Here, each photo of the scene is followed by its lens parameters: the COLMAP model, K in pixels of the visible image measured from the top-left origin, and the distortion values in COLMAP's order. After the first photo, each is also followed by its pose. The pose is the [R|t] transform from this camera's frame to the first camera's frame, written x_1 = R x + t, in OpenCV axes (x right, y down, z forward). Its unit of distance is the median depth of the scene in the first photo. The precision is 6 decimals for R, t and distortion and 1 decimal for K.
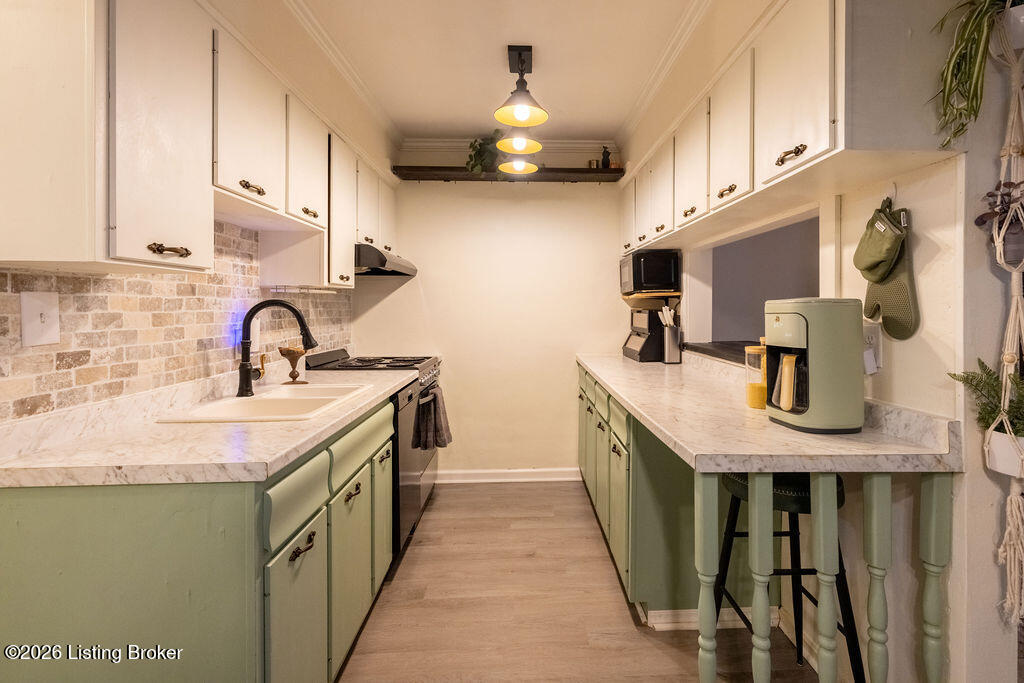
lens RADIAL K [[462.0, 0, 548.2], [0, 462.0, 304.8], [0, 0, 1]] dist [0.001673, 0.000271]
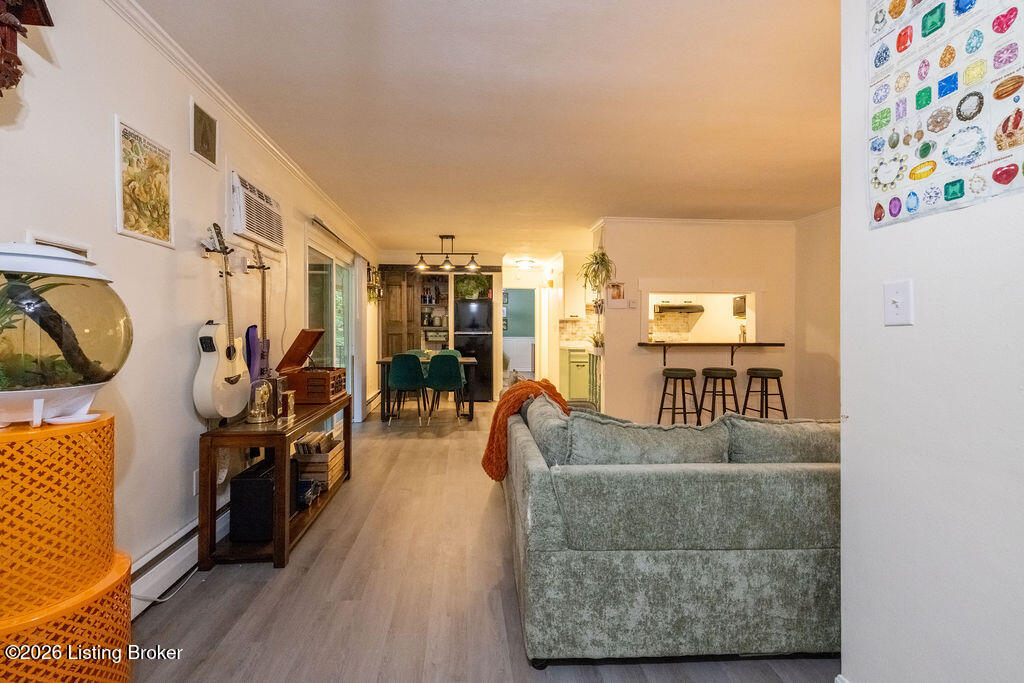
lens RADIAL K [[433.9, 0, 498.4], [0, 433.9, 330.7], [0, 0, 1]] dist [0.001422, 0.000047]
pose [[0.024923, 0.001569, -0.999688, 3.962461], [-0.001392, 0.999998, 0.001535, 0.057242], [0.999688, 0.001353, 0.024925, -0.143977]]
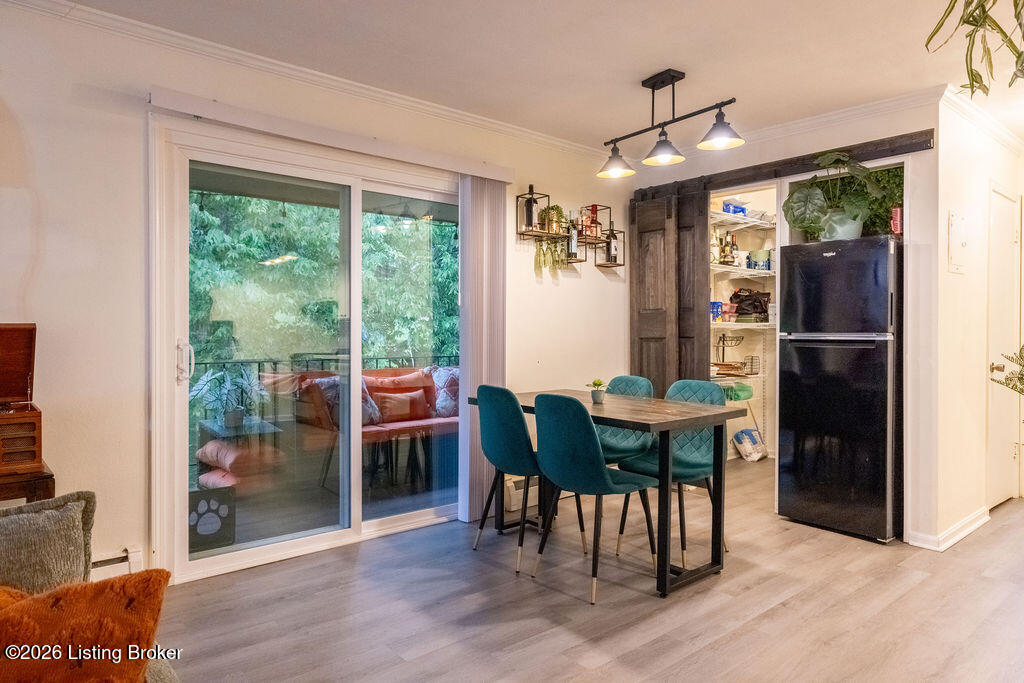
lens RADIAL K [[635.1, 0, 508.9], [0, 635.1, 336.2], [0, 0, 1]] dist [-0.004415, -0.001838]
pose [[-0.801981, 0.003561, -0.597338, 1.731535], [-0.001727, 0.999964, 0.008279, 0.066445], [0.597346, 0.007671, -0.801947, 0.901784]]
